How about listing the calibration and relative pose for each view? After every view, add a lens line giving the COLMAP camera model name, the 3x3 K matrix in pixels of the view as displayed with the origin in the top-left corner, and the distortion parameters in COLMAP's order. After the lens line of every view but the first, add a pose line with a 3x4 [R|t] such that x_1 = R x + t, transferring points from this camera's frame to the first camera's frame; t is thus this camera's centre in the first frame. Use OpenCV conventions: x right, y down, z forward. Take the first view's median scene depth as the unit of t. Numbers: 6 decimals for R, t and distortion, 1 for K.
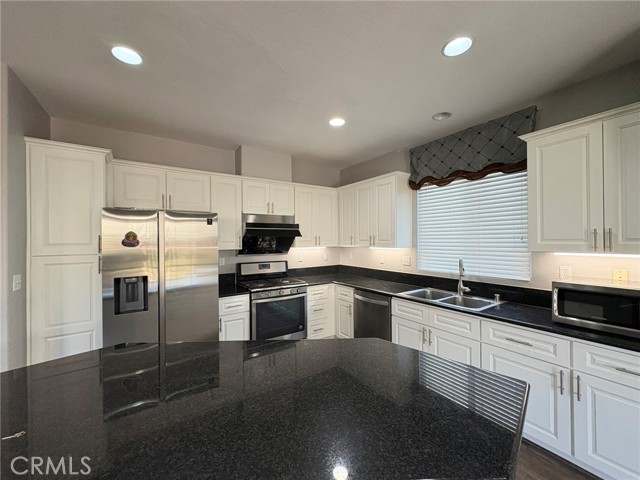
lens RADIAL K [[255.5, 0, 320.3], [0, 255.5, 241.0], [0, 0, 1]] dist [0.002102, -0.000146]
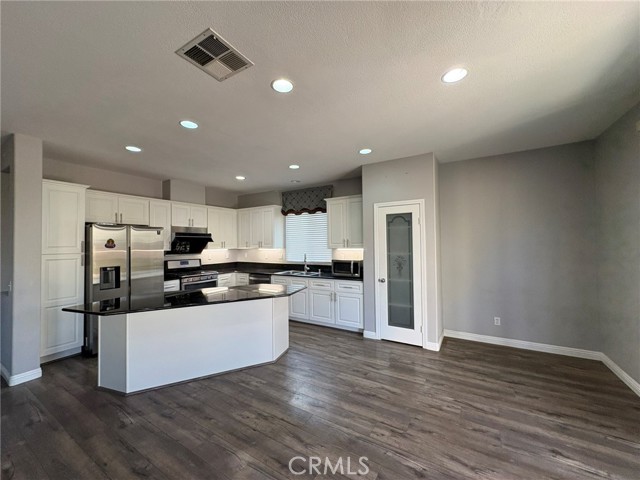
lens RADIAL K [[255.5, 0, 319.4], [0, 255.5, 238.2], [0, 0, 1]] dist [0.002102, -0.000146]
pose [[0.910567, 0.007131, 0.413299, -0.141890], [0.006546, 0.999477, -0.031666, 0.013658], [-0.413309, 0.031539, 0.910045, -0.713370]]
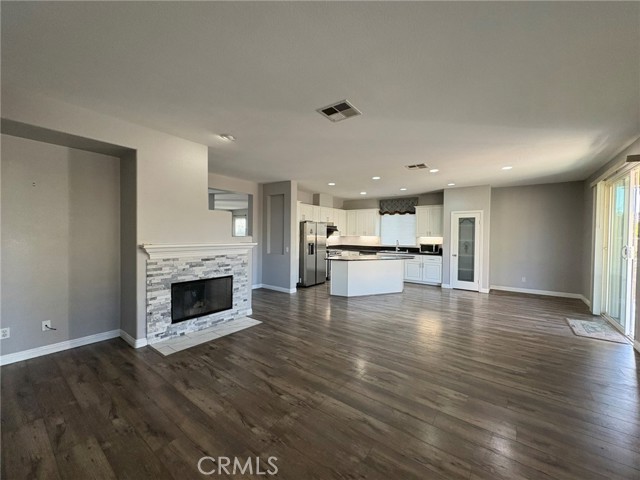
lens RADIAL K [[255.5, 0, 320.6], [0, 255.5, 240.6], [0, 0, 1]] dist [0.002102, -0.000146]
pose [[0.945306, 0.011213, 0.325993, -1.145392], [-0.016962, 0.999747, 0.014798, 0.041235], [-0.325744, -0.019518, 0.945256, -1.390617]]
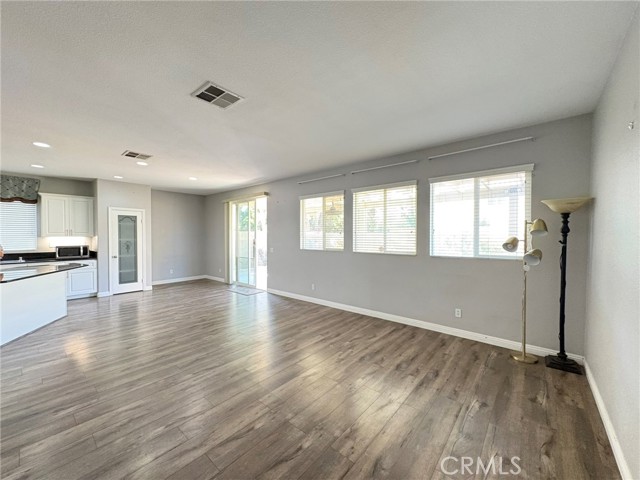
lens RADIAL K [[255.5, 0, 318.1], [0, 255.5, 236.7], [0, 0, 1]] dist [0.002102, -0.000146]
pose [[-0.264759, 0.002544, 0.964311, -1.628806], [0.006668, 0.999977, -0.000808, 0.038956], [-0.964291, 0.006217, -0.264770, -0.680221]]
